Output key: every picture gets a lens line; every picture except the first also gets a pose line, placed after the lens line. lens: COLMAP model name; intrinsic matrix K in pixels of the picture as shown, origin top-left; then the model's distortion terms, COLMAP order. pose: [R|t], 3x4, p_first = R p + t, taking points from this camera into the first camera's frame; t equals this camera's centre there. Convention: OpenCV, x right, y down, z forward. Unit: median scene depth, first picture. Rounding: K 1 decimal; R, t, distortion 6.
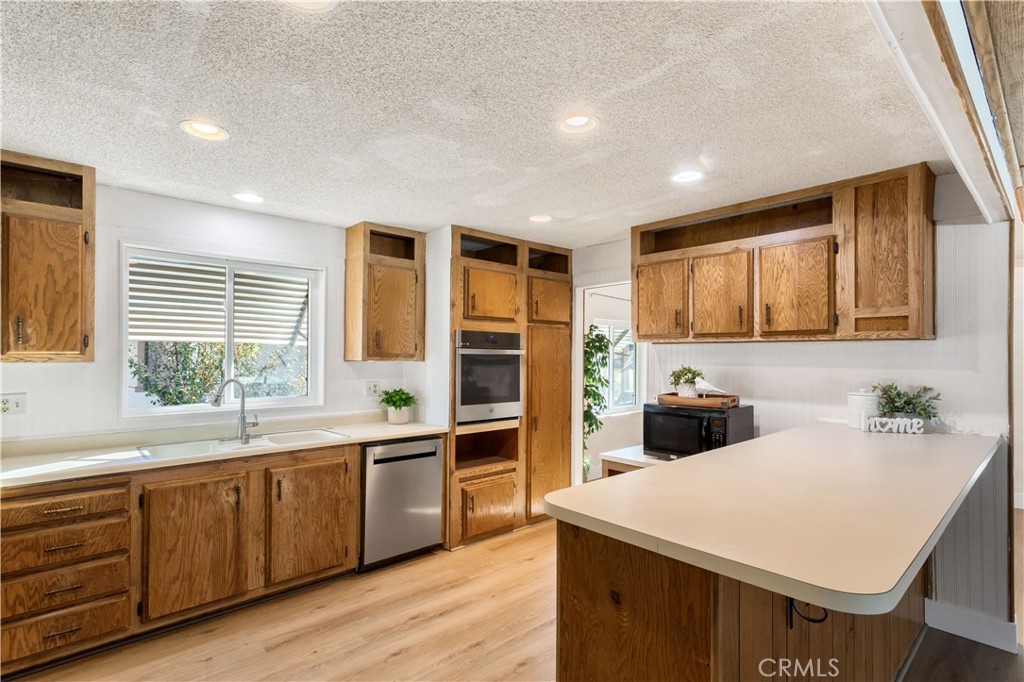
lens RADIAL K [[491.4, 0, 508.7], [0, 491.4, 351.5], [0, 0, 1]] dist [-0.001214, 0.001887]
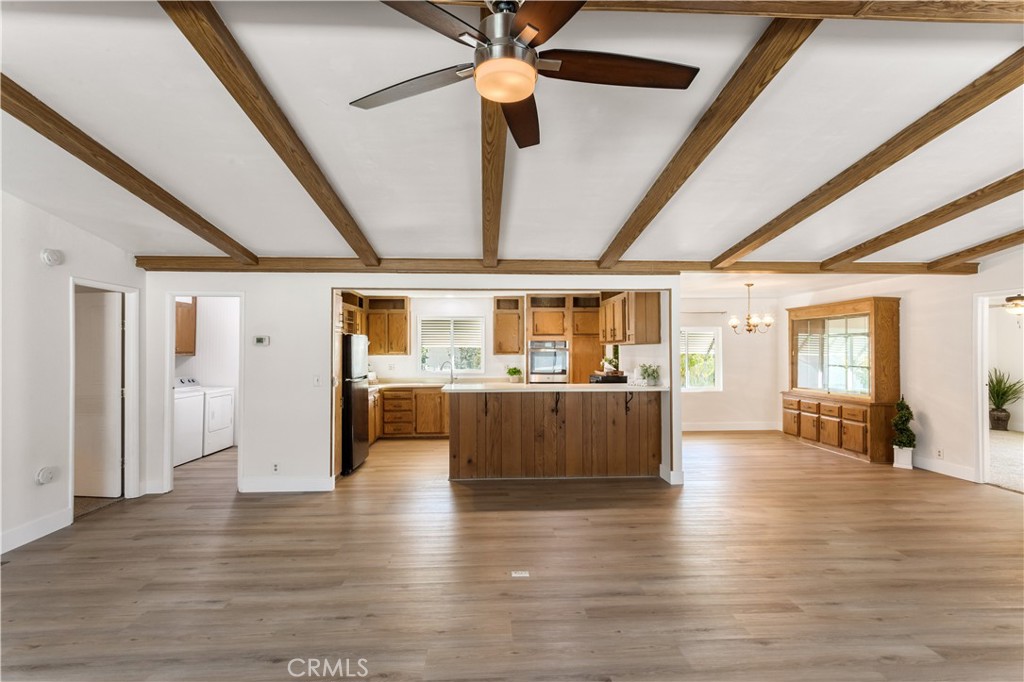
lens RADIAL K [[491.4, 0, 511.8], [0, 491.4, 342.6], [0, 0, 1]] dist [-0.001214, 0.001887]
pose [[0.778252, -0.017853, -0.627698, 1.359297], [0.012143, 0.999837, -0.013382, -0.007182], [0.627835, 0.002793, 0.778342, -0.864725]]
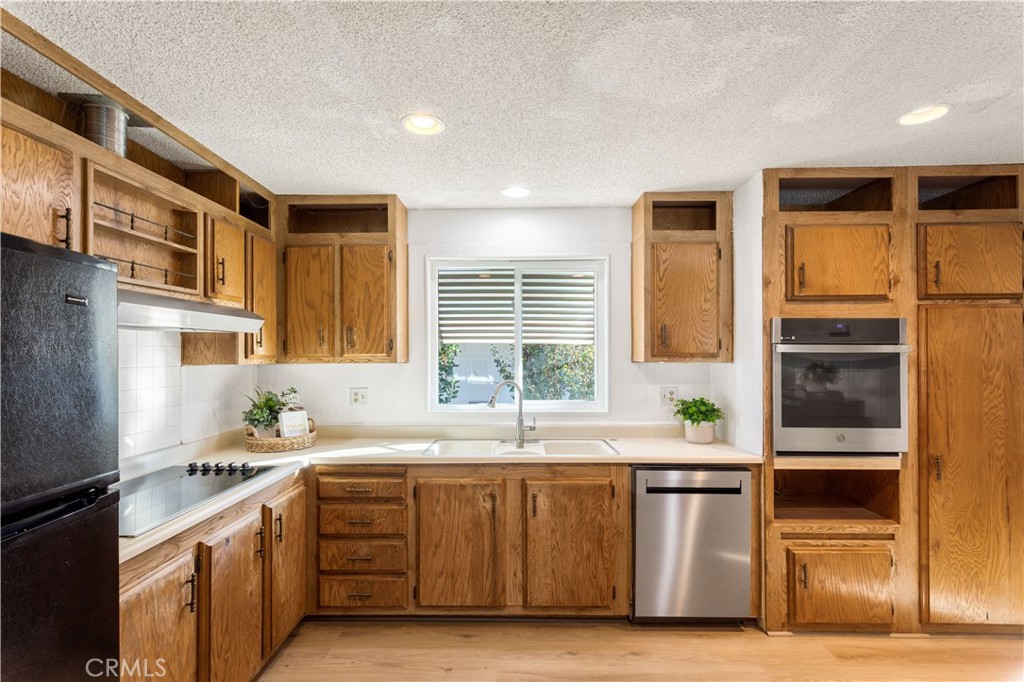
lens RADIAL K [[491.4, 0, 508.7], [0, 491.4, 350.6], [0, 0, 1]] dist [-0.001214, 0.001887]
pose [[0.733335, -0.013011, -0.679743, 0.100617], [0.012197, 0.999908, -0.005980, 0.001780], [0.679758, -0.003906, 0.733426, 0.257421]]
